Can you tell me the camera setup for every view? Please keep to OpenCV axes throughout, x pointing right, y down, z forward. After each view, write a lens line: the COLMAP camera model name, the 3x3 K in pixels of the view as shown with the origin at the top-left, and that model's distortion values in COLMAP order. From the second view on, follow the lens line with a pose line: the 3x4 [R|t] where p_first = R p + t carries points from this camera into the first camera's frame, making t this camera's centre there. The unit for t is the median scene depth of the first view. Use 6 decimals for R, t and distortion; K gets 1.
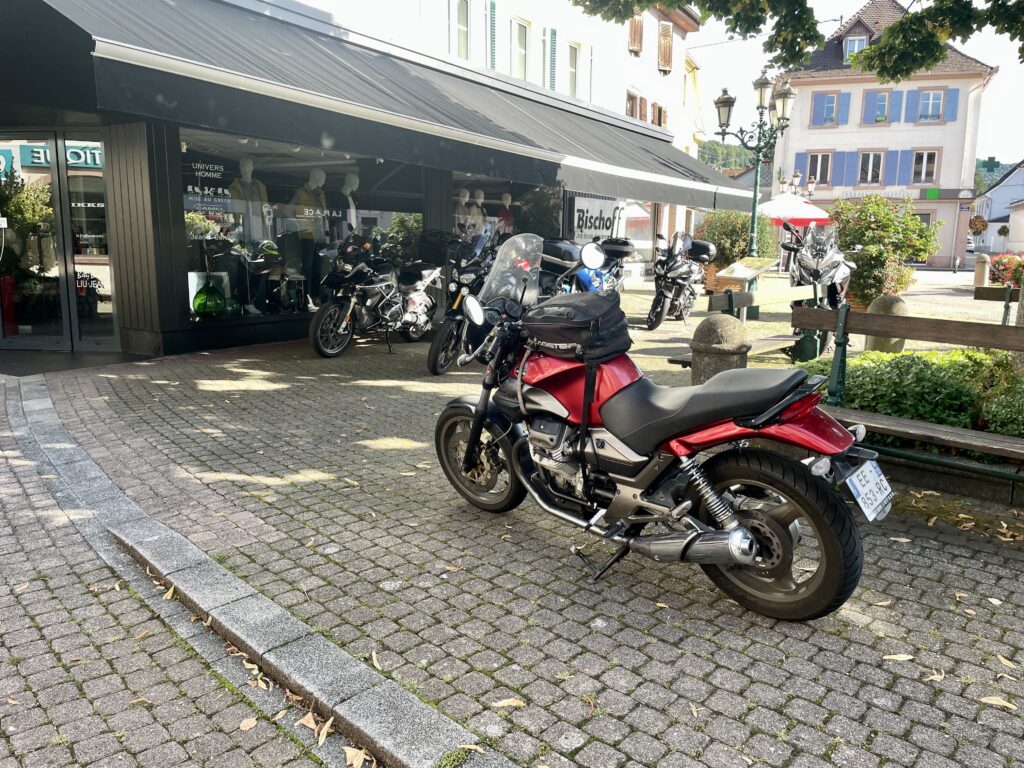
lens RADIAL K [[771.6, 0, 524.3], [0, 771.6, 371.5], [0, 0, 1]] dist [0.115005, -0.153700]
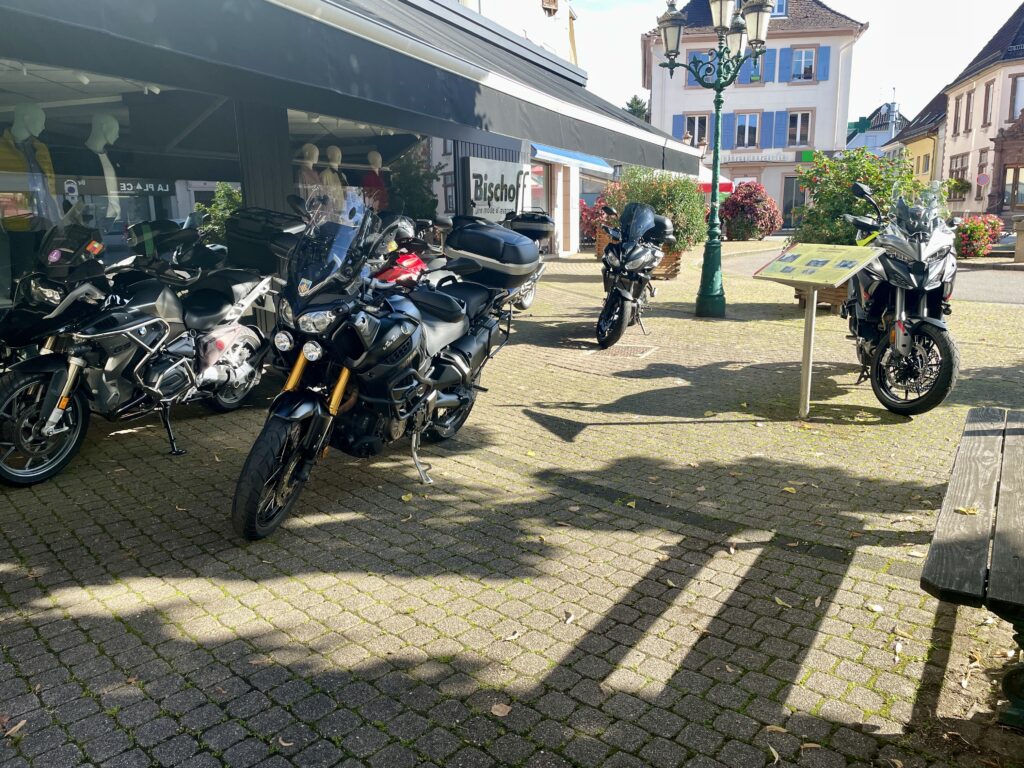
lens RADIAL K [[771.6, 0, 524.3], [0, 771.6, 371.5], [0, 0, 1]] dist [0.115005, -0.153700]
pose [[0.984899, -0.059626, 0.162536, -0.018945], [0.053747, 0.997739, 0.040340, -0.064051], [-0.164574, -0.030995, 0.985878, 0.335981]]
